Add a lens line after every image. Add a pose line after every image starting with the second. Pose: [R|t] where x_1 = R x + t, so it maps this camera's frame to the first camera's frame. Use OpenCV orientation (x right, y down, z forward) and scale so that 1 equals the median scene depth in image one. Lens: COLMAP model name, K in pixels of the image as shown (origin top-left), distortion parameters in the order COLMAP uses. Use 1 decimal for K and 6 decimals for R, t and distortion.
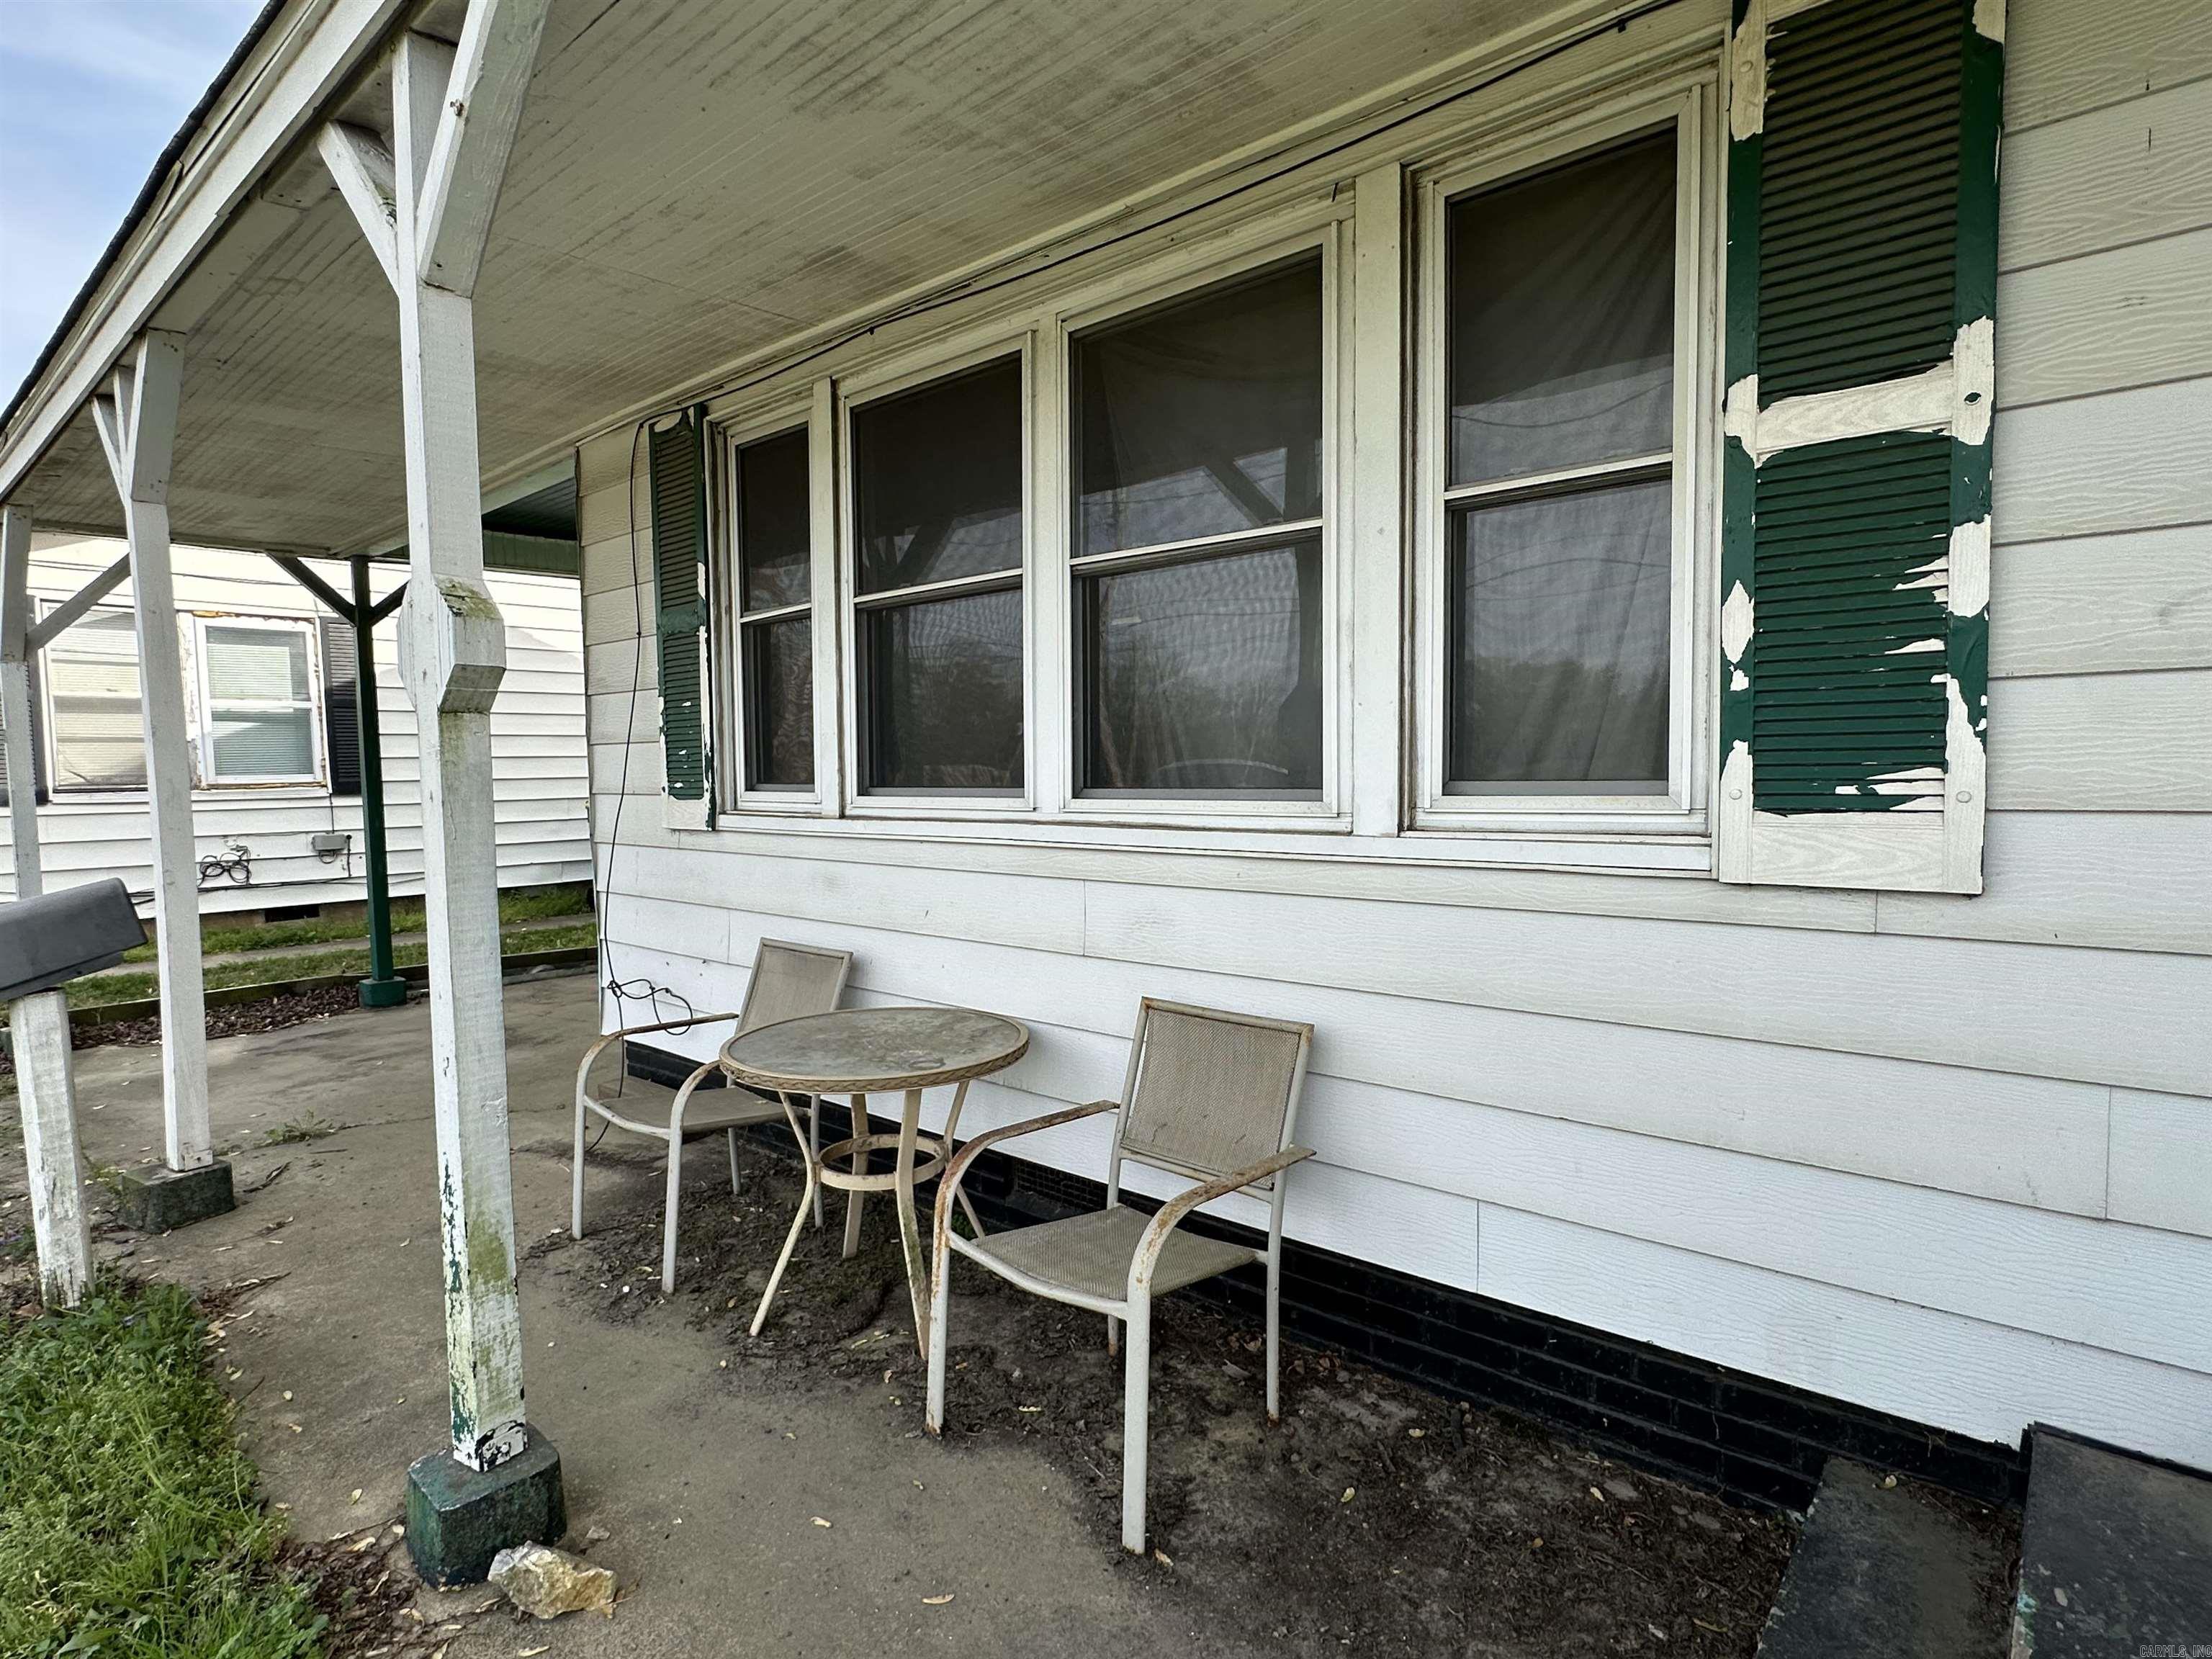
lens RADIAL K [[1144.0, 0, 1098.4], [0, 1144.0, 842.5], [0, 0, 1]] dist [-0.003764, 0.001571]
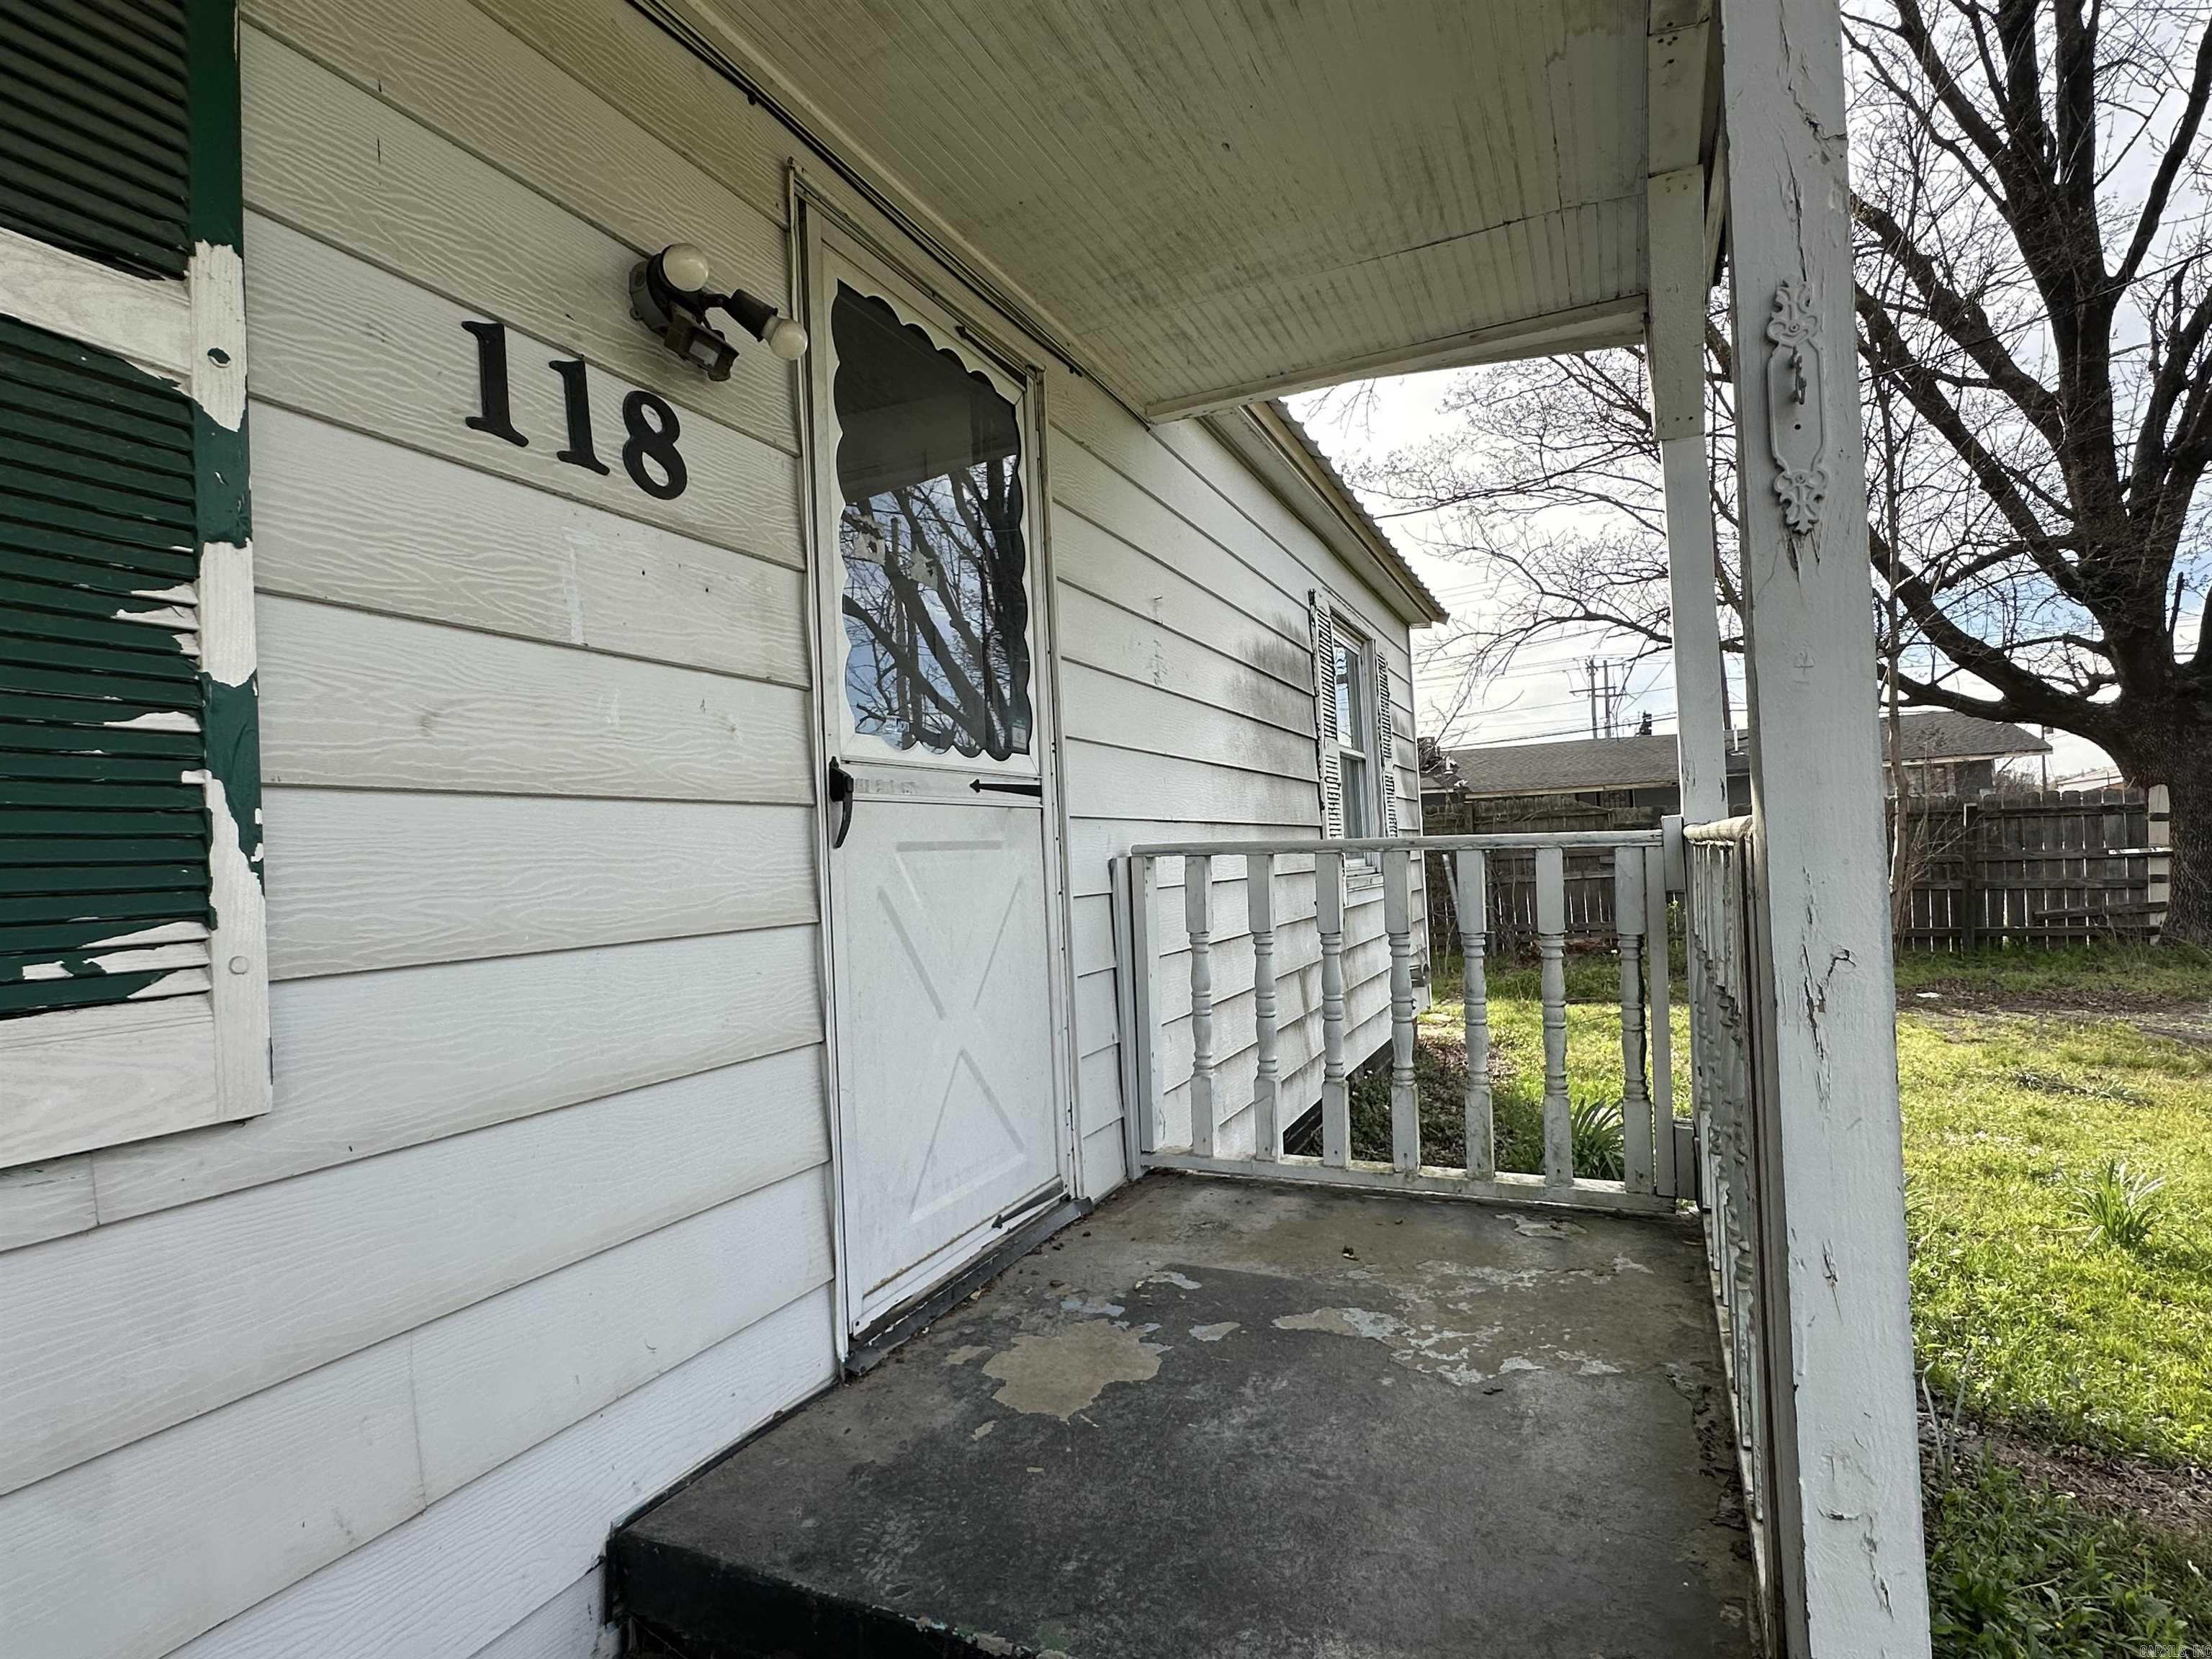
lens RADIAL K [[1144.0, 0, 1096.5], [0, 1144.0, 827.7], [0, 0, 1]] dist [-0.003764, 0.001571]
pose [[-0.264526, 0.050720, 0.963044, 0.012356], [0.103813, 0.994311, -0.023852, -0.043064], [-0.958775, 0.093667, -0.268287, 0.589617]]
